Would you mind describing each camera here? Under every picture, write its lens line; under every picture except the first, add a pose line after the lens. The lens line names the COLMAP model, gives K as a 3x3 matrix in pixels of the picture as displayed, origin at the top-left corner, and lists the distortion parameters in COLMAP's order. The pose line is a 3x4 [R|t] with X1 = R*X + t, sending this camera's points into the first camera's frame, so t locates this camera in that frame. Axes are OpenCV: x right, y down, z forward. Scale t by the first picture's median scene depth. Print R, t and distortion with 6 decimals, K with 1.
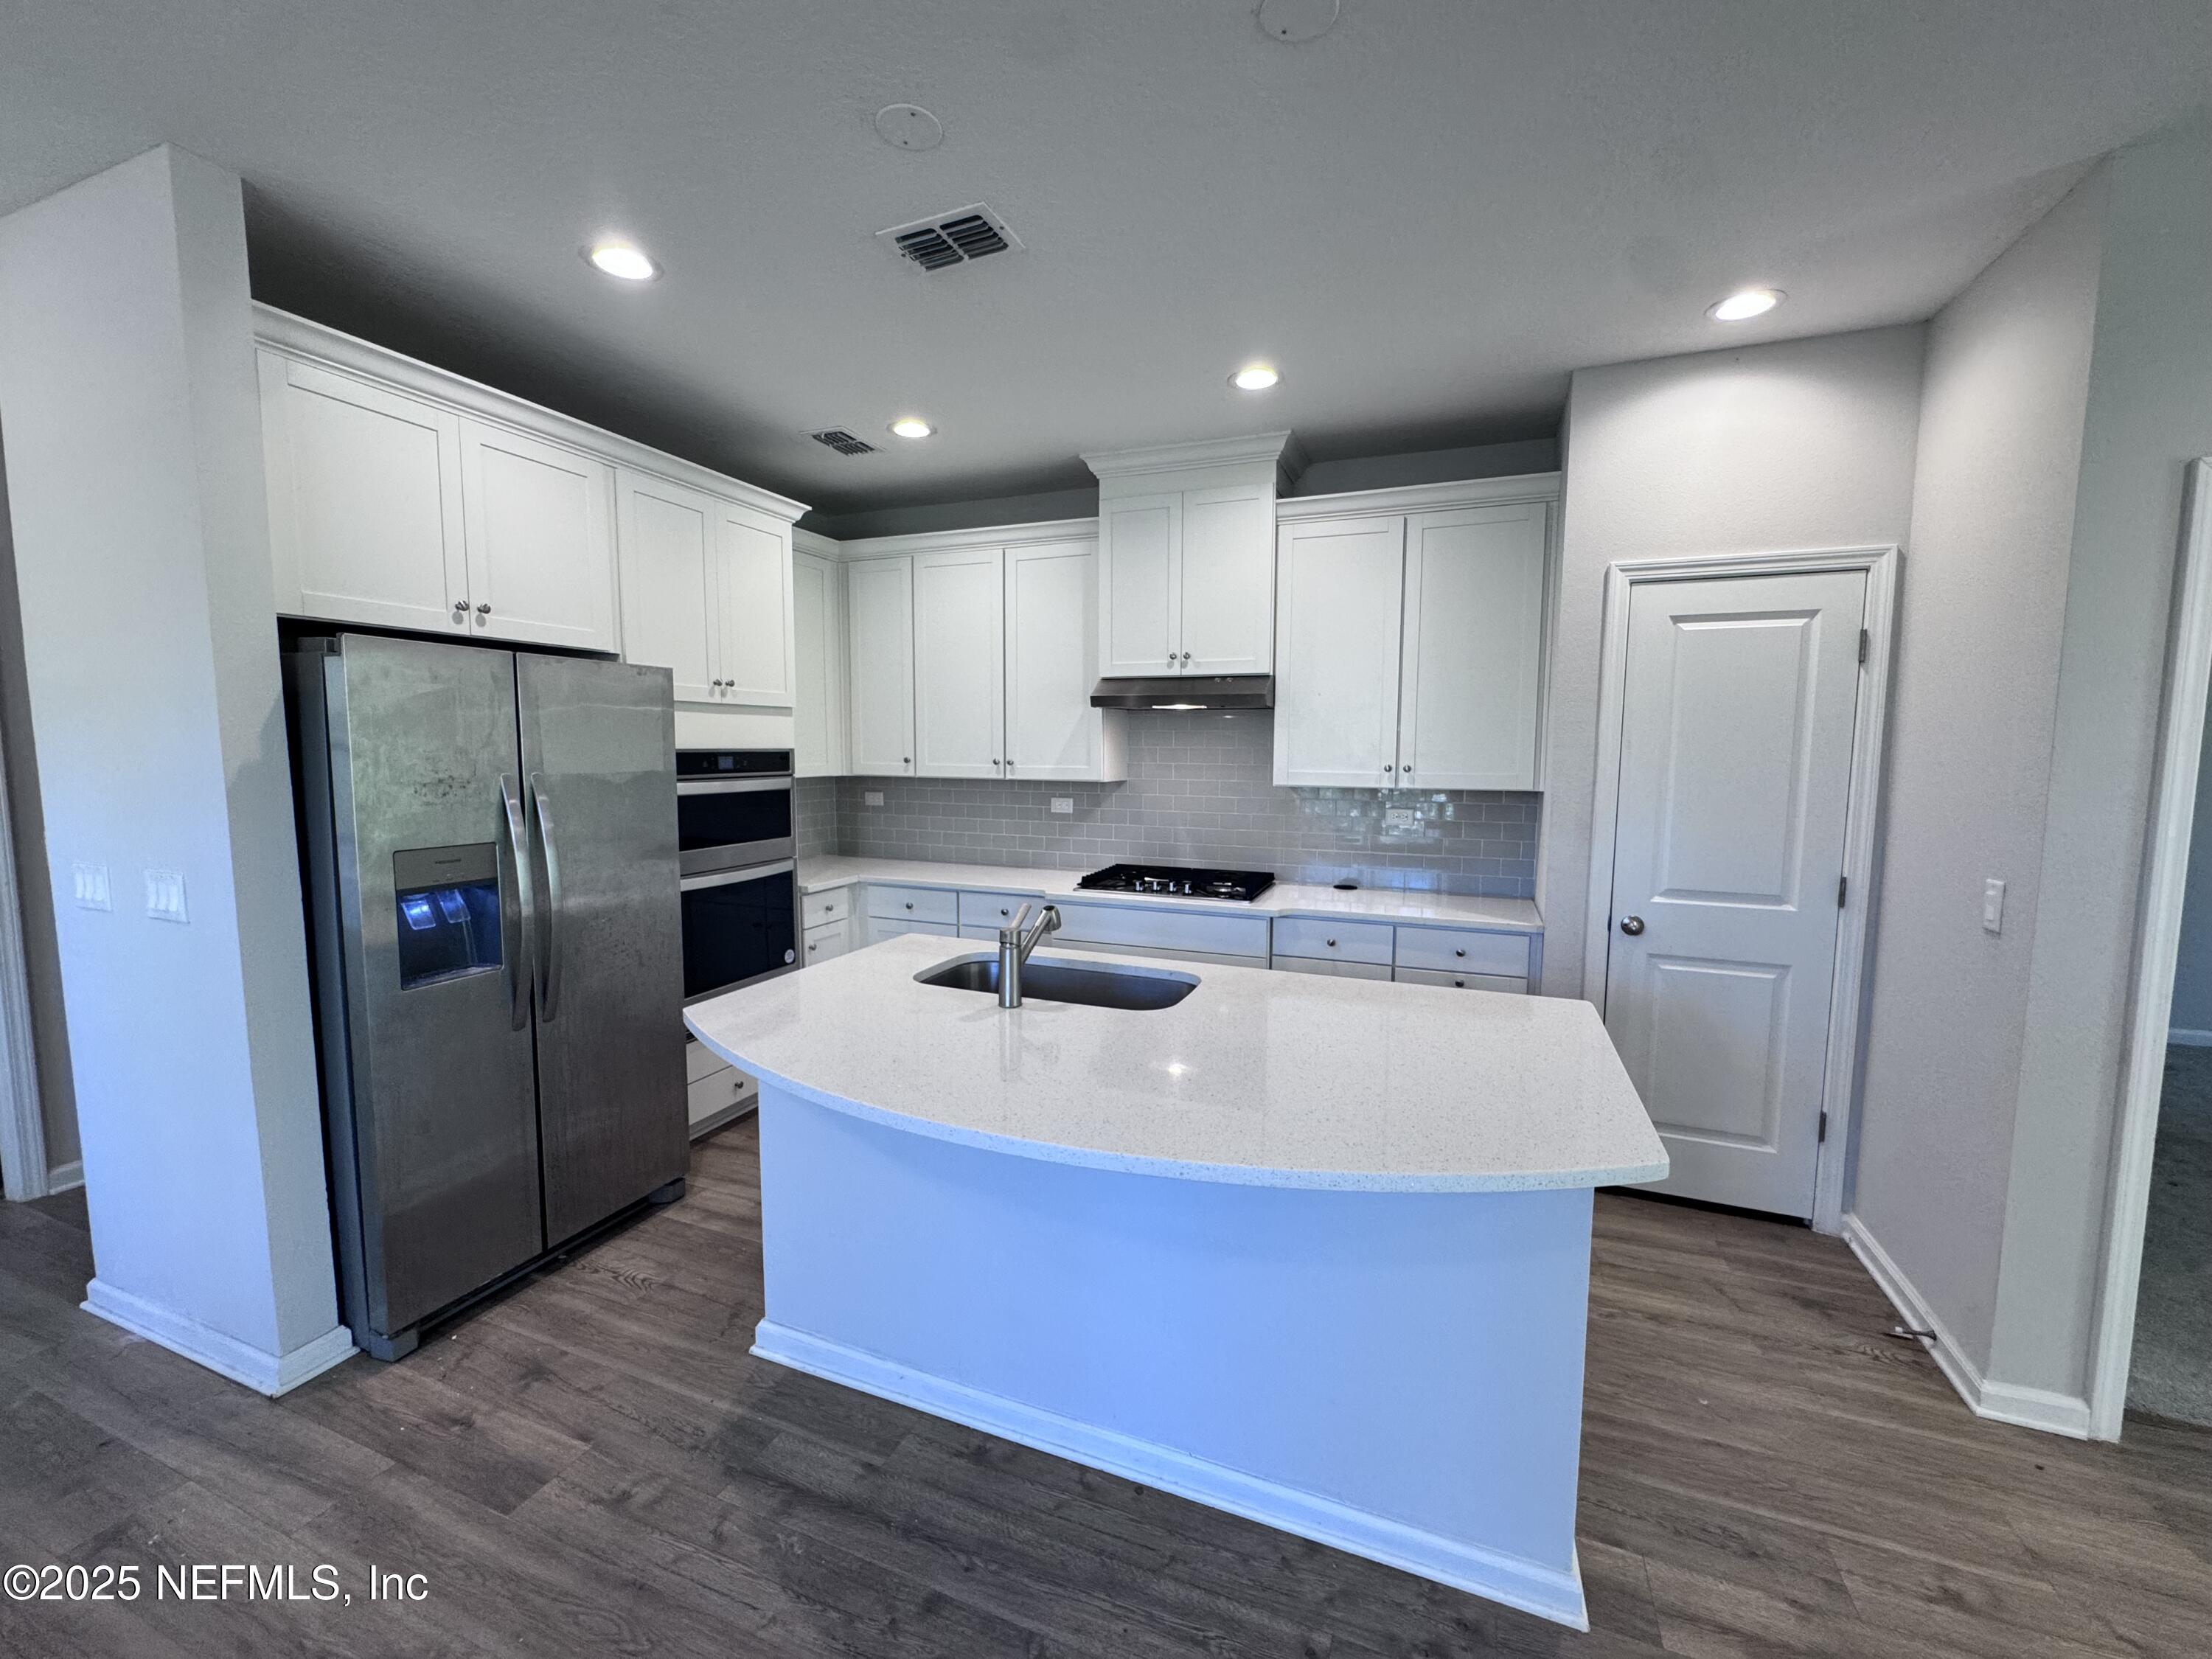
lens RADIAL K [[884.7, 0, 1104.4], [0, 884.7, 829.9], [0, 0, 1]] dist [-0.002066, -0.000208]
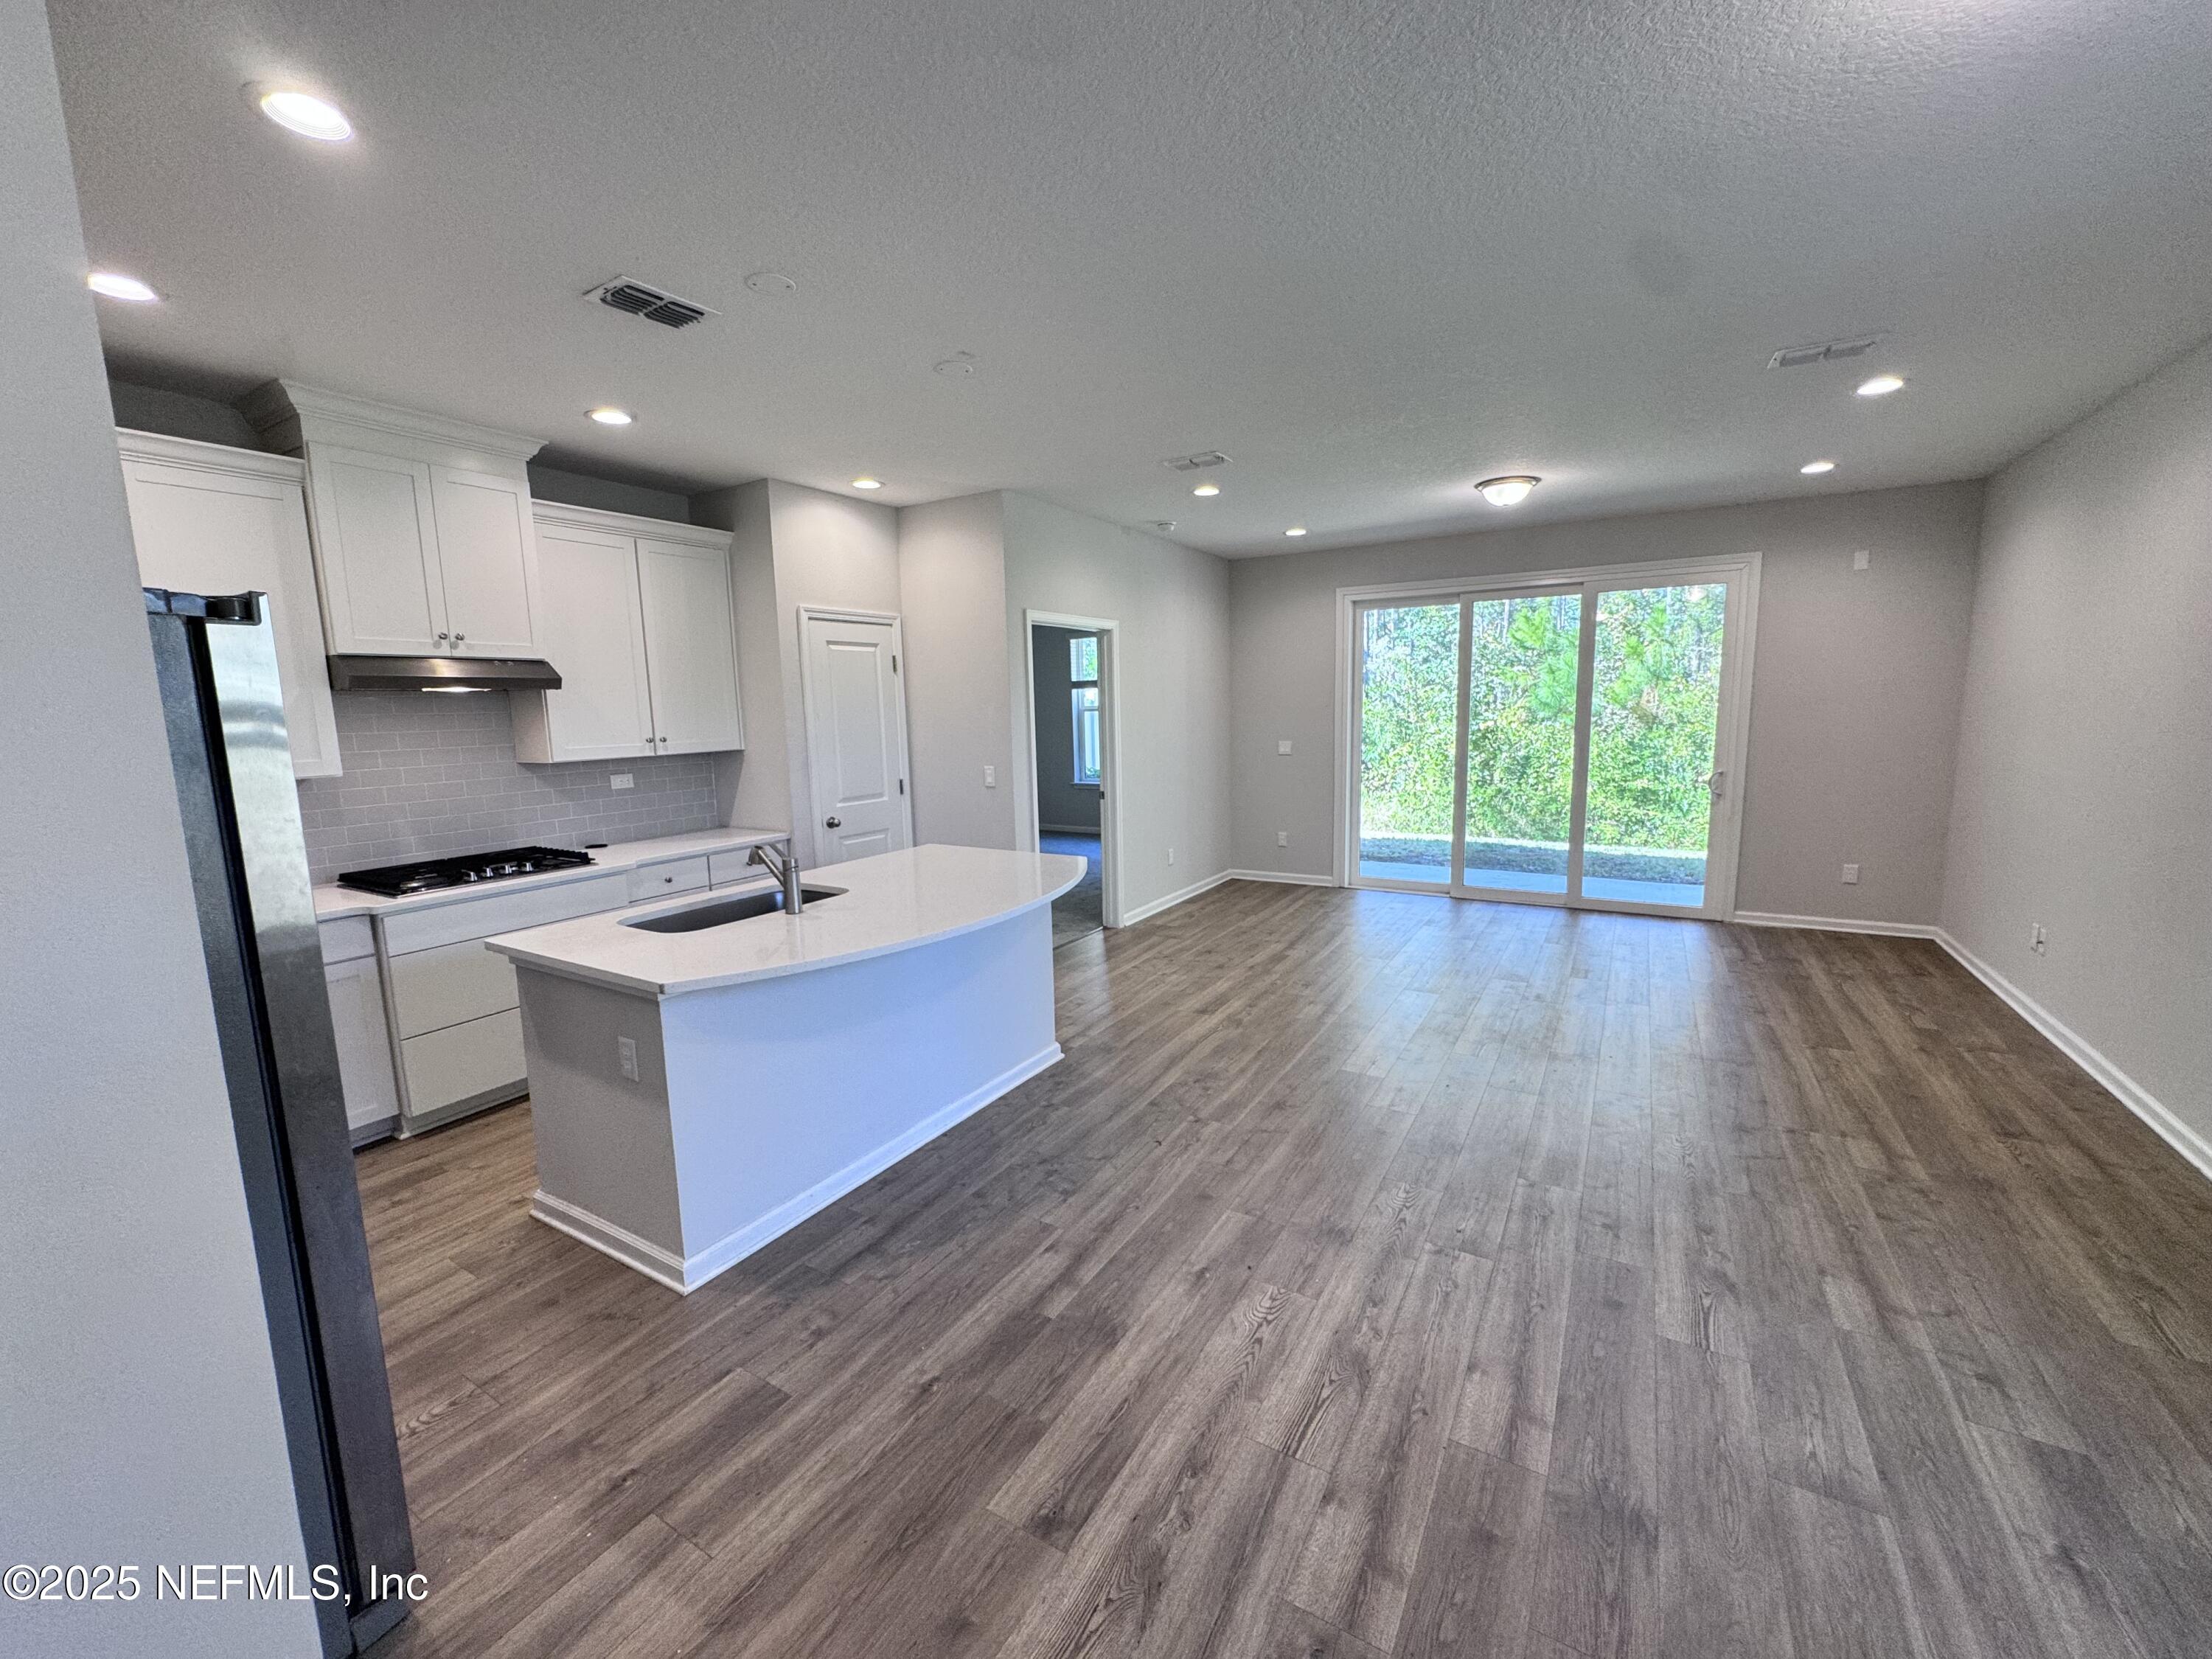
lens RADIAL K [[884.7, 0, 1104.4], [0, 884.7, 829.9], [0, 0, 1]] dist [-0.002066, -0.000208]
pose [[0.161028, -0.151186, 0.975301, -0.857556], [0.117150, 0.984139, 0.133213, -0.037344], [-0.979972, 0.092806, 0.176185, 0.165811]]
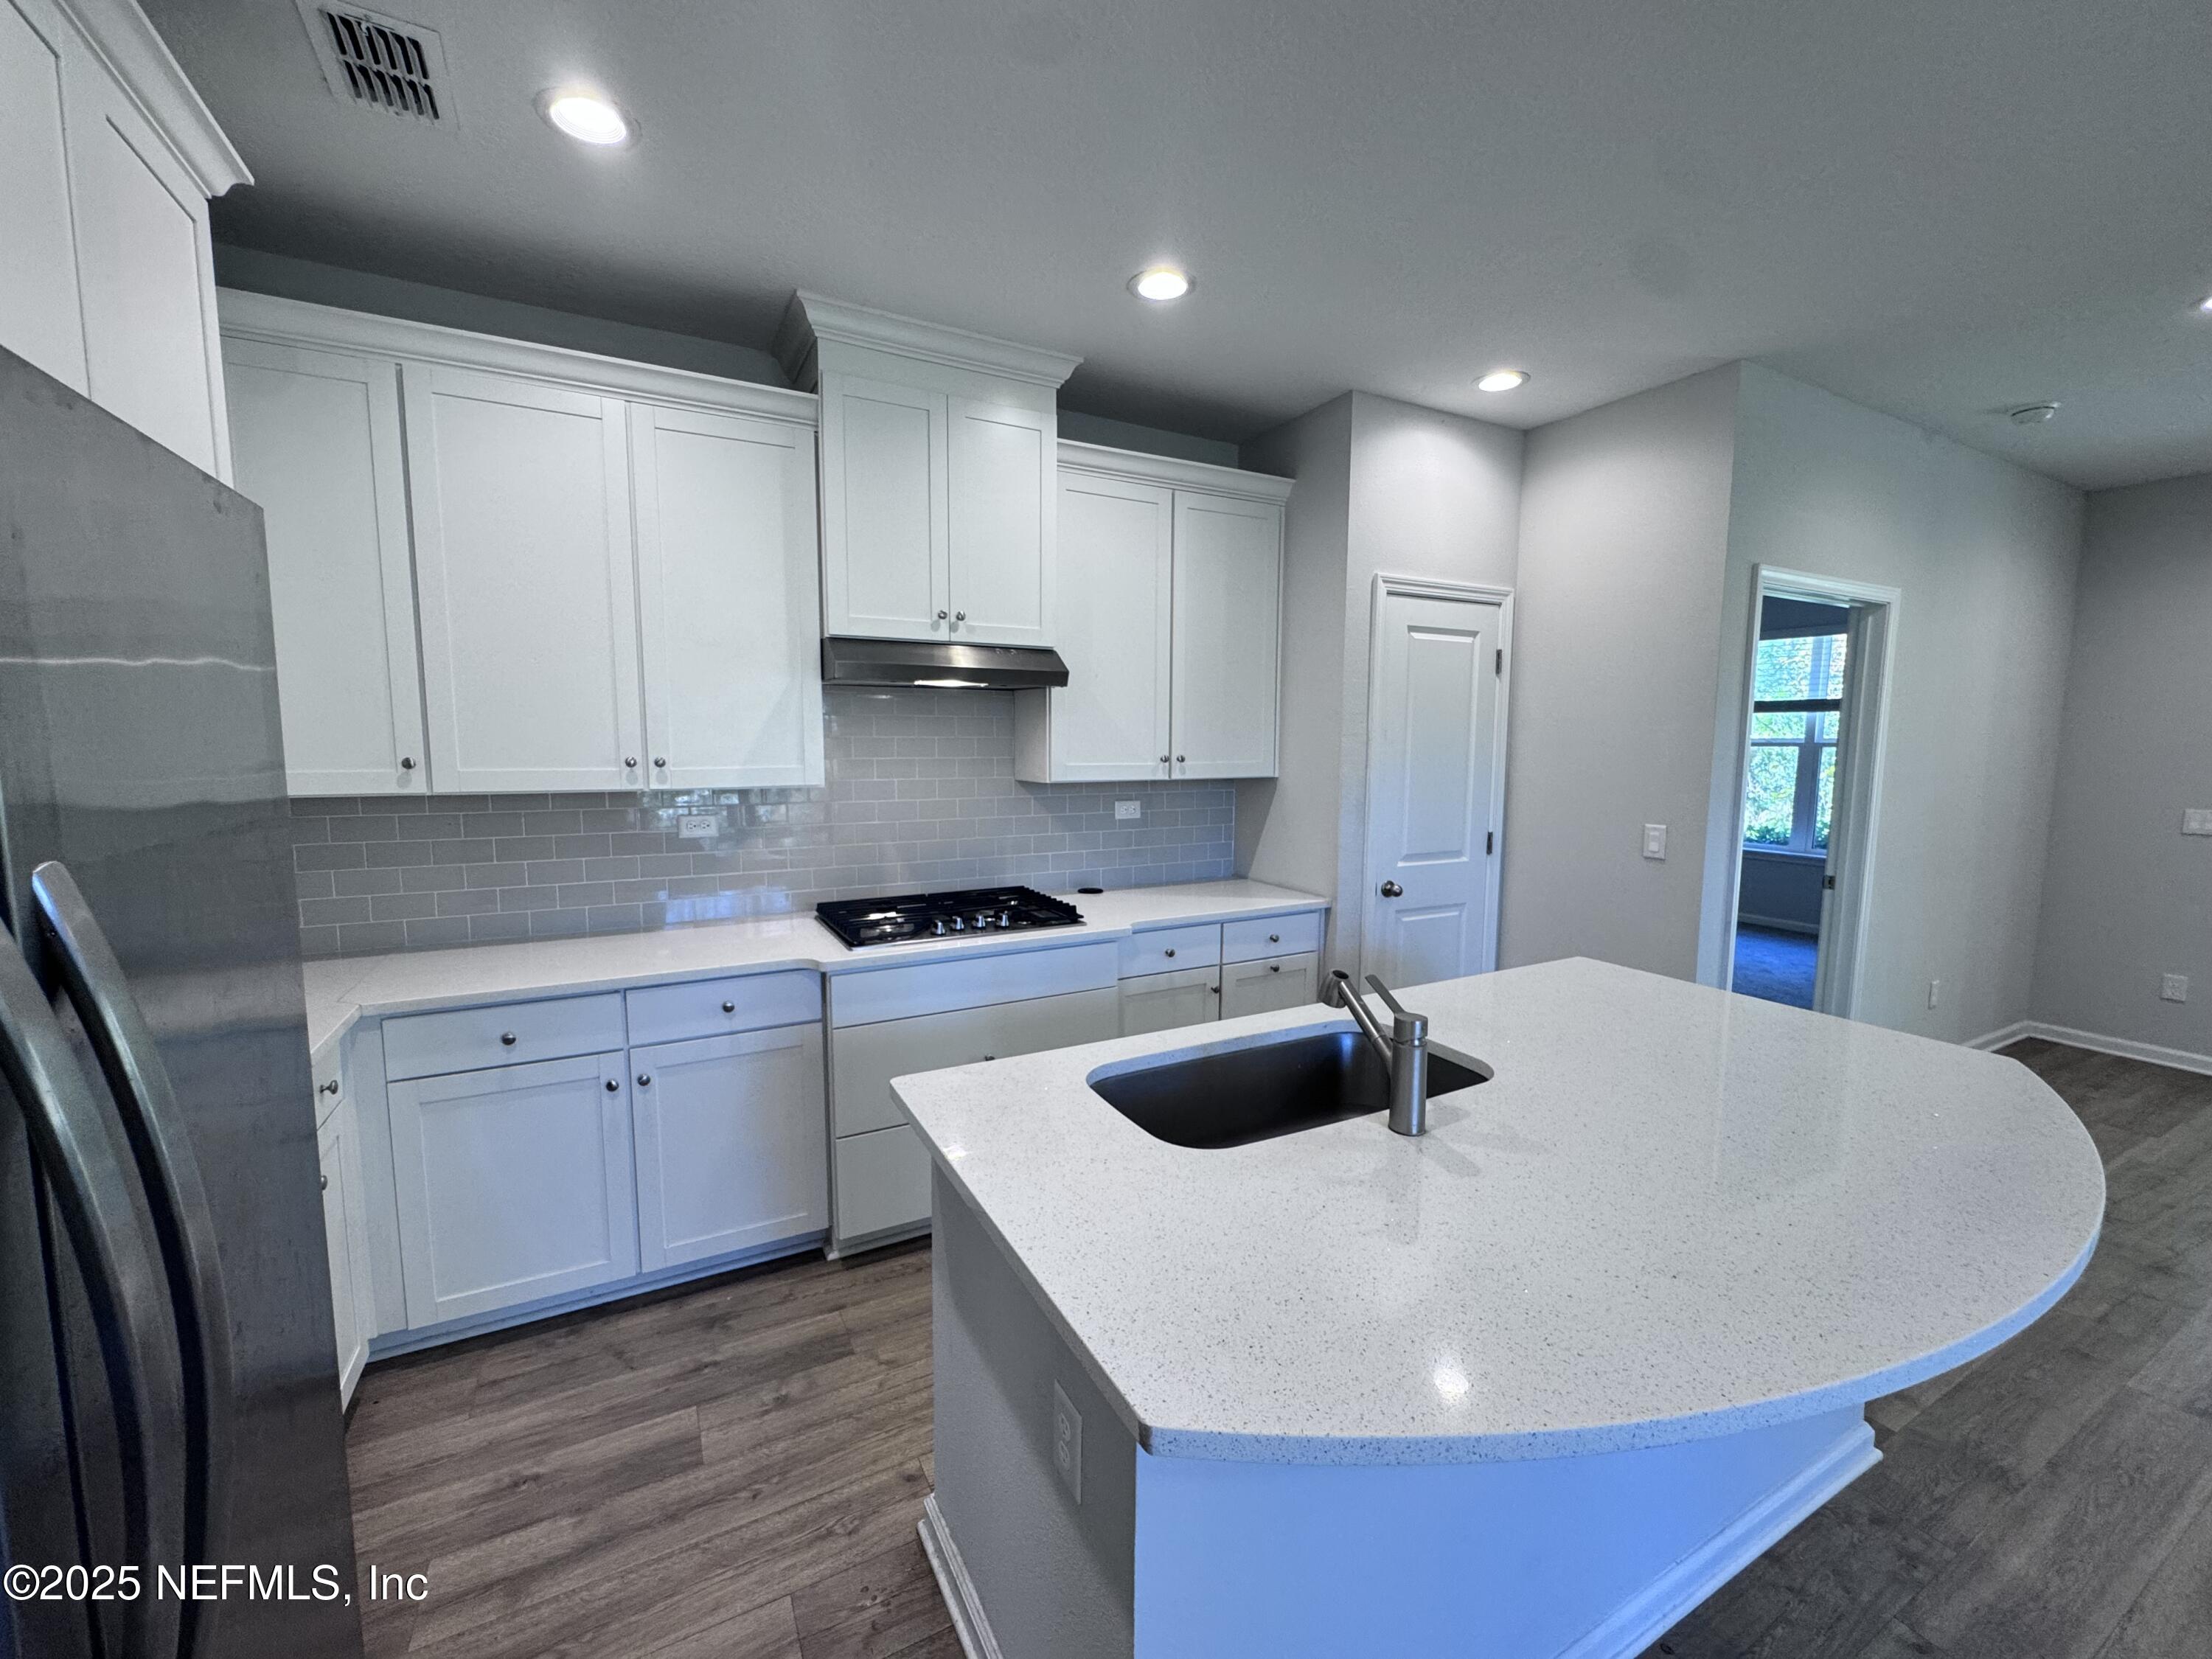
lens RADIAL K [[890.0, 0, 1106.0], [0, 890.0, 829.5], [0, 0, 1]] dist [-0.000850, 0.000225]
pose [[0.640685, -0.083134, 0.763290, -0.468621], [0.071491, 0.996261, 0.048502, -0.047167], [-0.764468, 0.023494, 0.644233, 0.461289]]
